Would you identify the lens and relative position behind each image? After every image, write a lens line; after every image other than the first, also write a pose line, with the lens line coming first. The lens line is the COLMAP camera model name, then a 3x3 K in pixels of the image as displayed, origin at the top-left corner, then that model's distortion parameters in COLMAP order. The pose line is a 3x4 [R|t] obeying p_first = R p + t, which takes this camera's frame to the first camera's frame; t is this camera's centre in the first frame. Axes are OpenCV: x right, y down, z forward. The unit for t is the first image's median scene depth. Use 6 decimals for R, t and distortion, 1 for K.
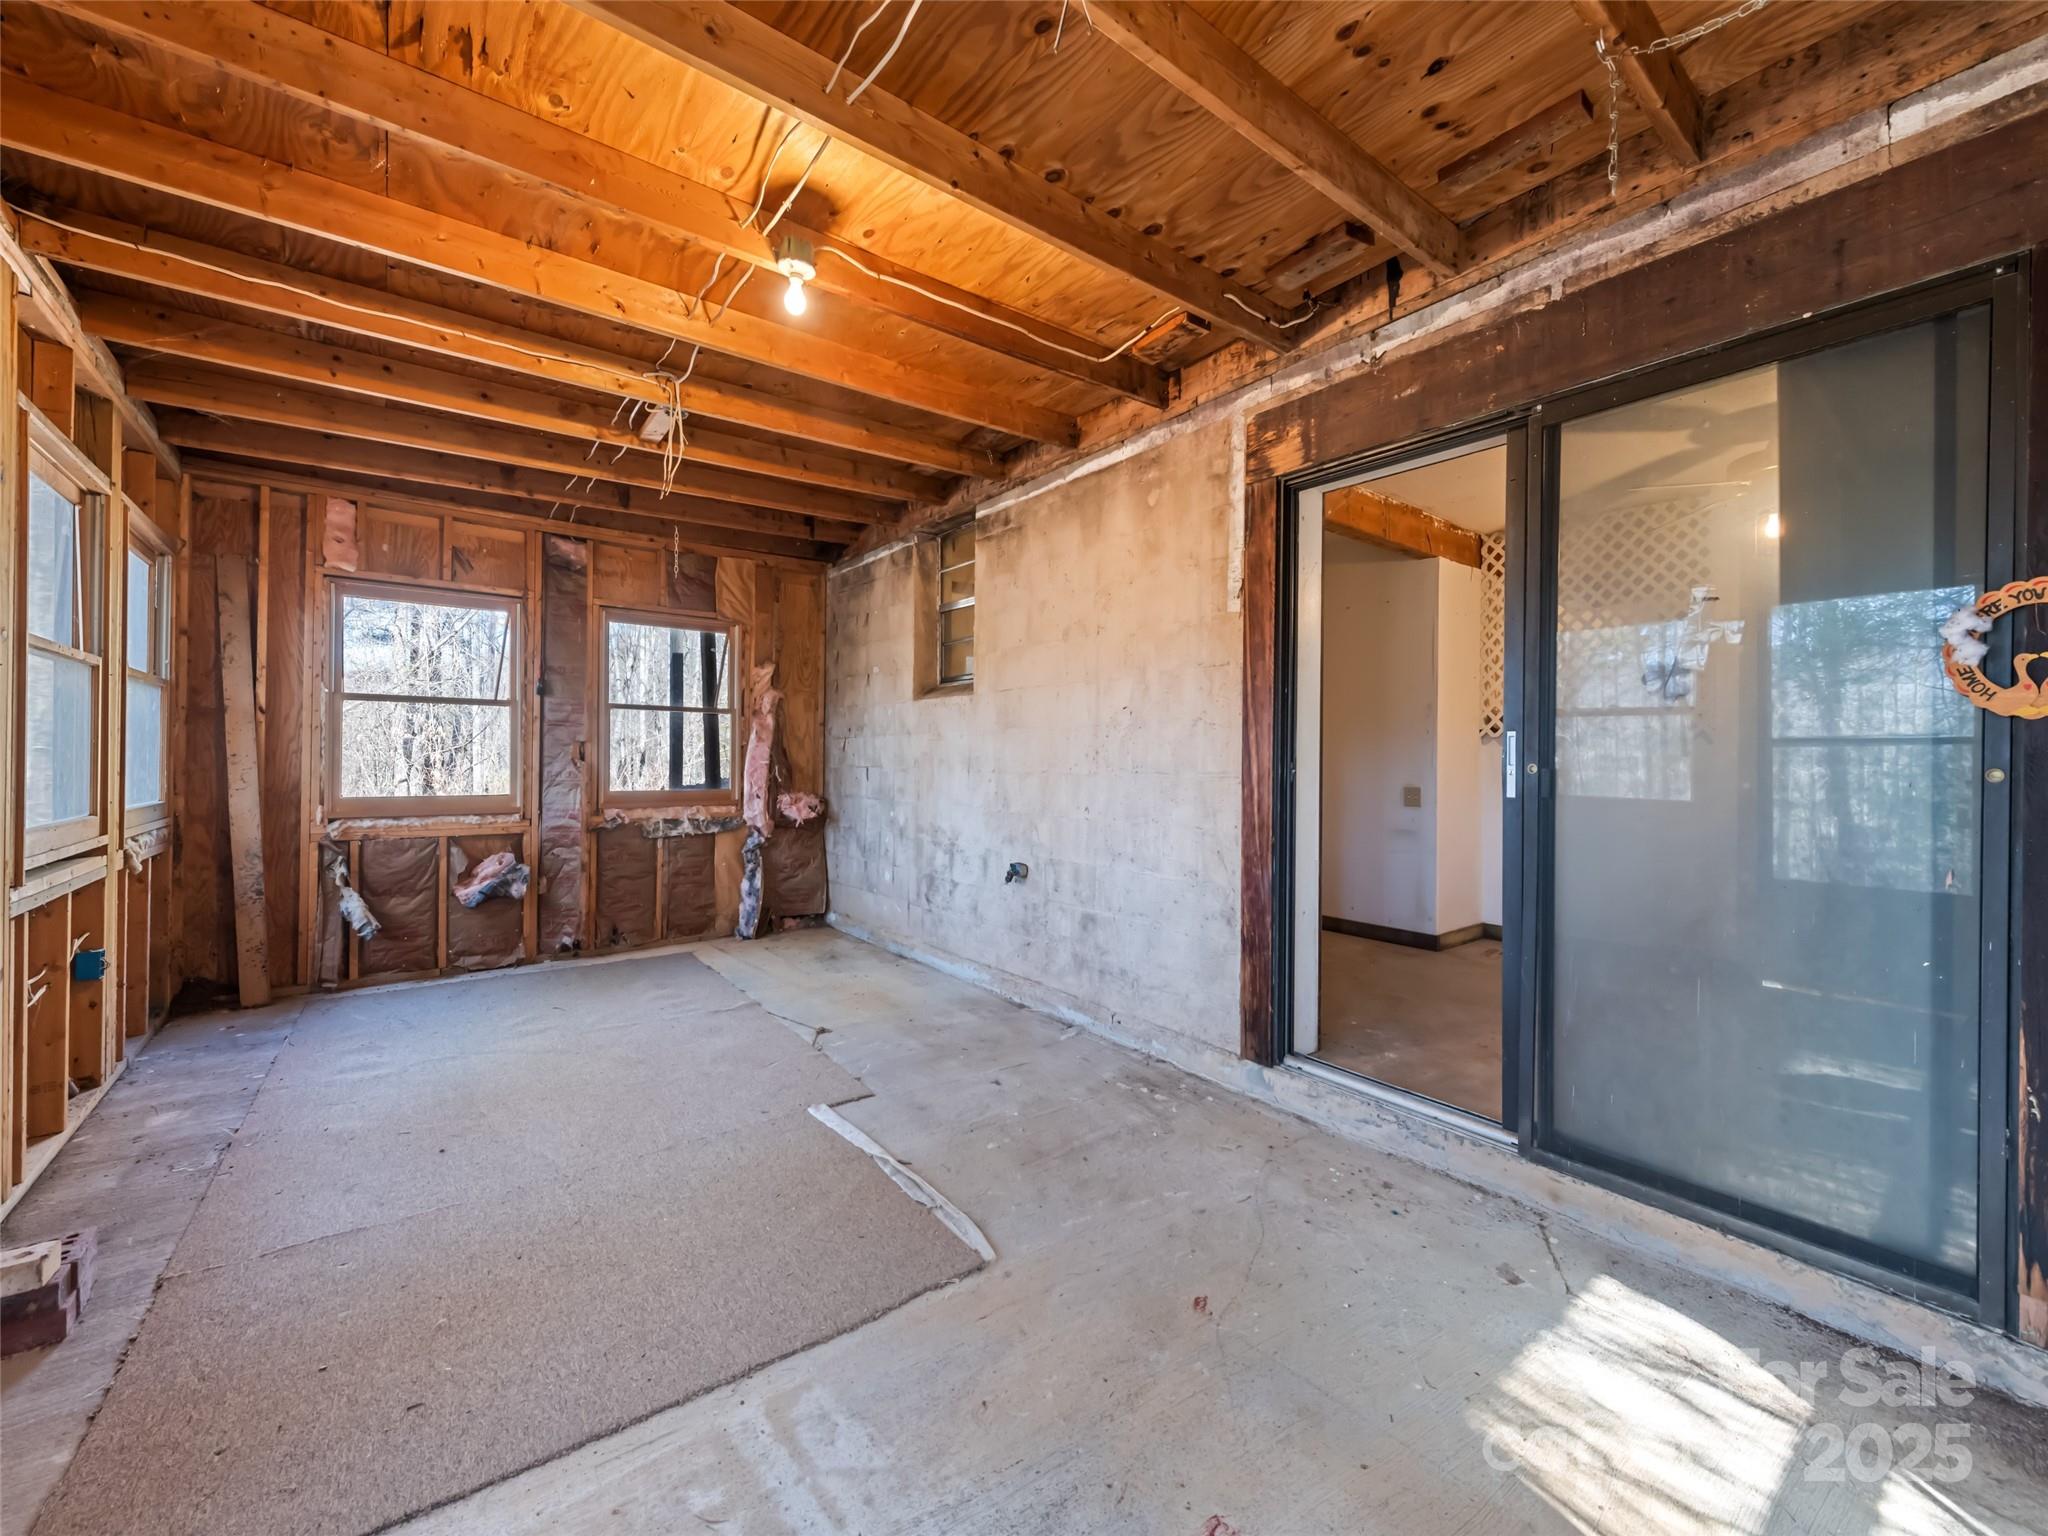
lens RADIAL K [[820.4, 0, 991.2], [0, 820.4, 767.4], [0, 0, 1]] dist [0.011371, -0.000058]
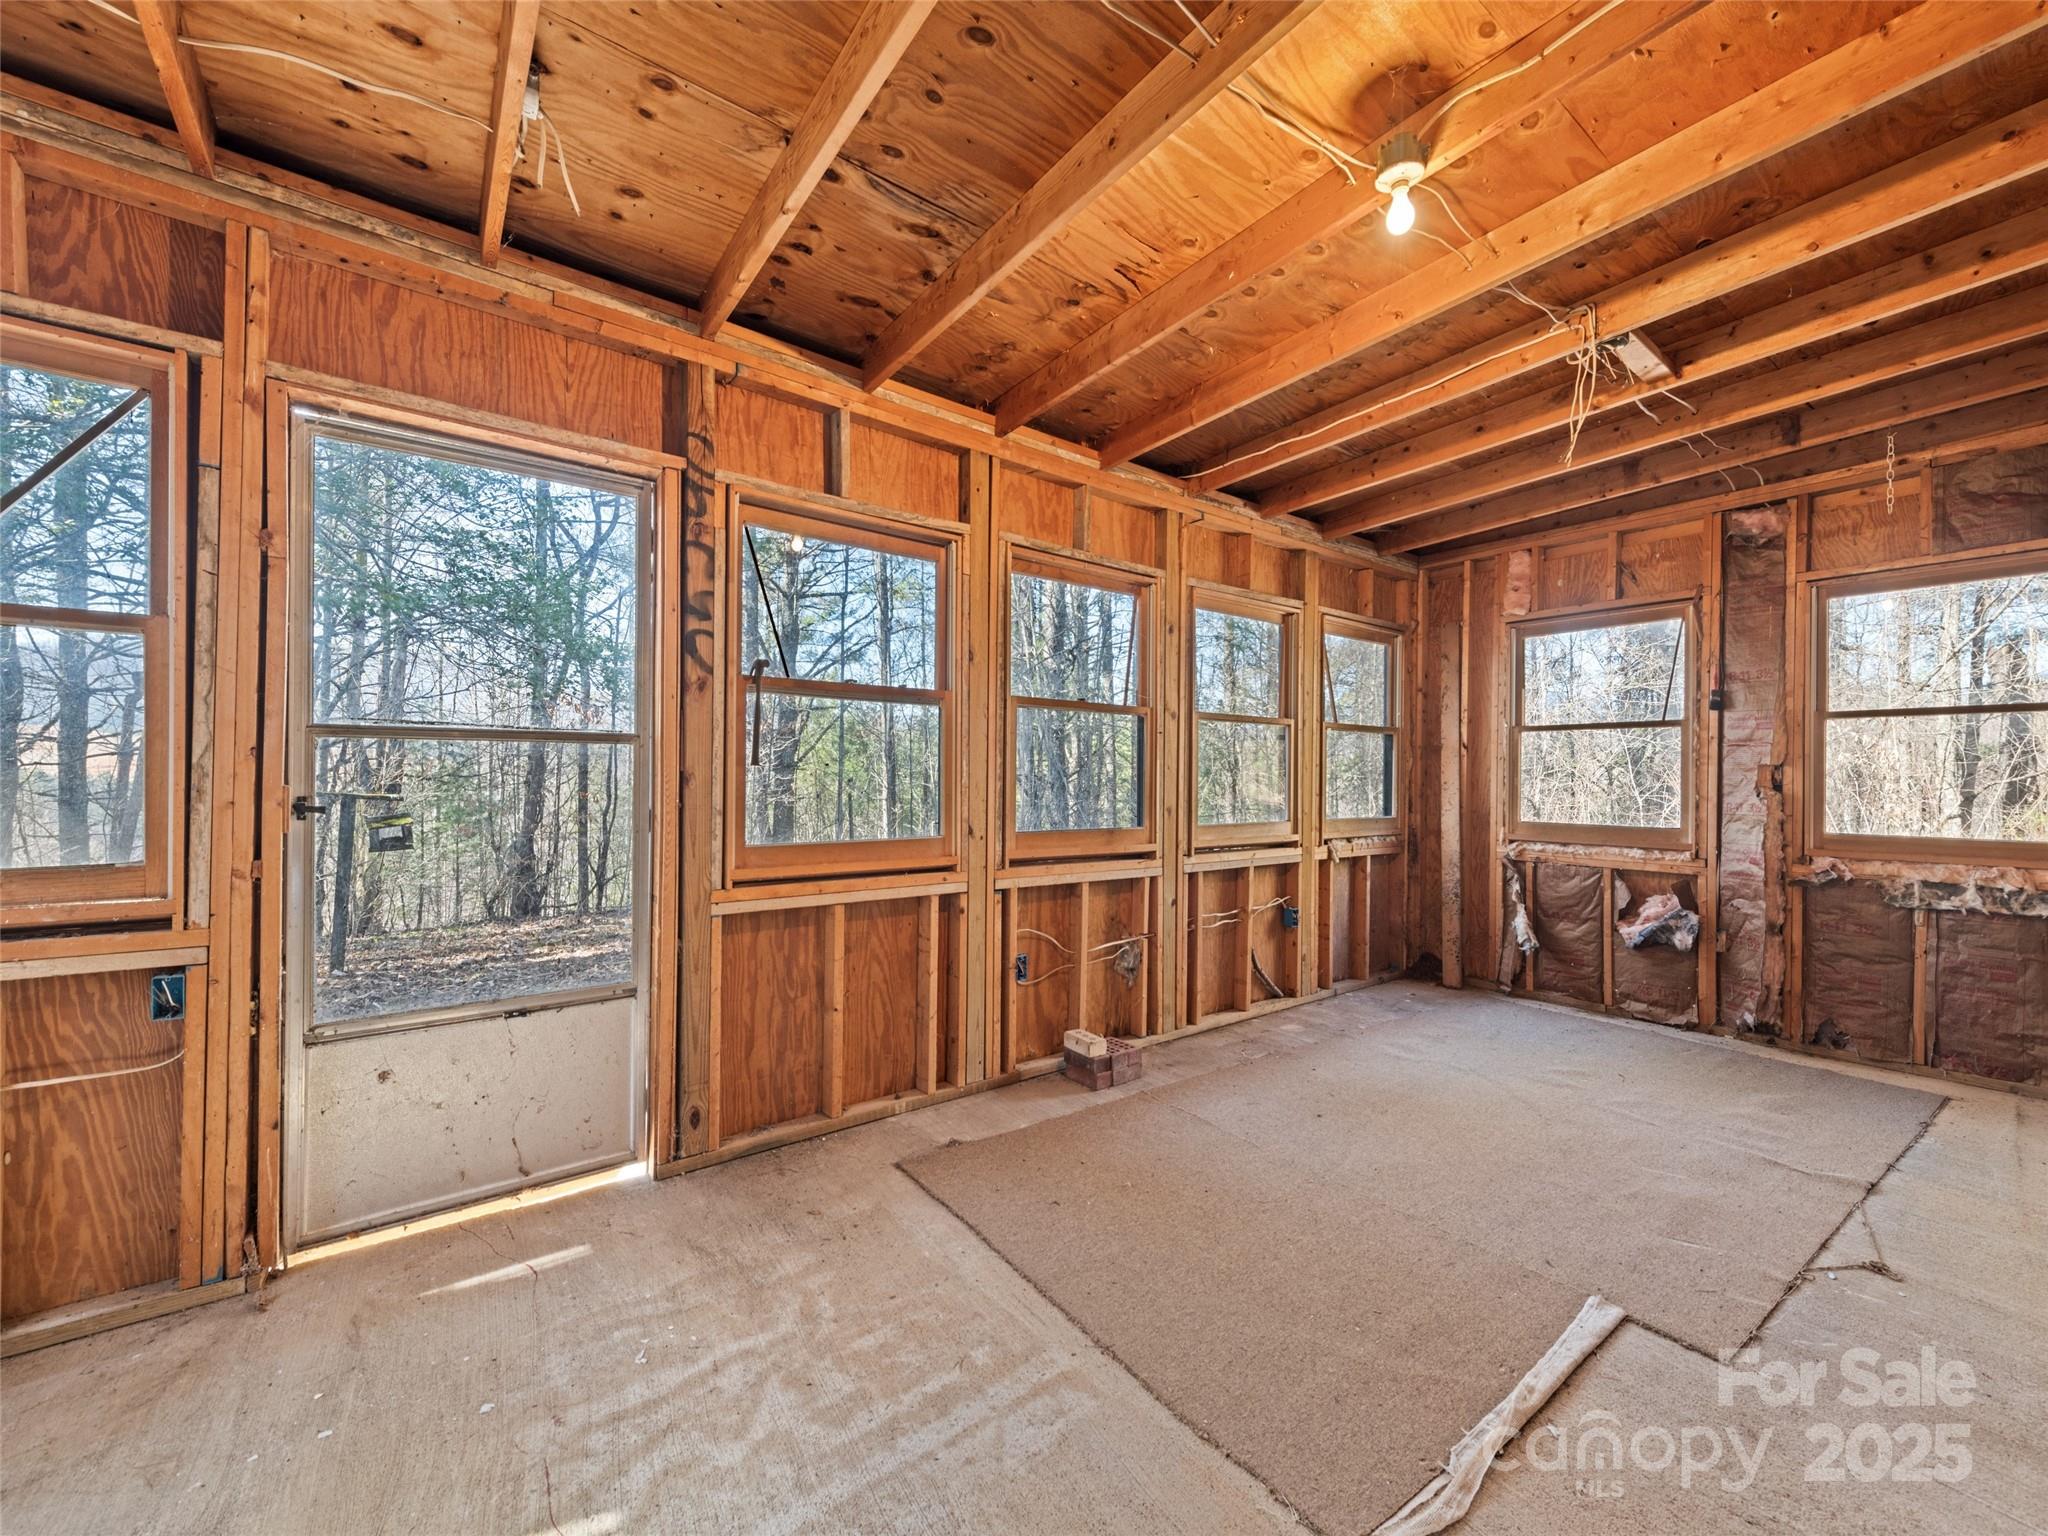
lens RADIAL K [[807.2, 0, 1021.3], [0, 807.2, 785.8], [0, 0, 1]] dist [0.012031, -0.000168]
pose [[0.006453, 0.002938, -0.999975, 0.286256], [-0.016866, 0.999854, 0.002829, -0.002806], [0.999837, 0.016848, 0.006502, 0.324485]]
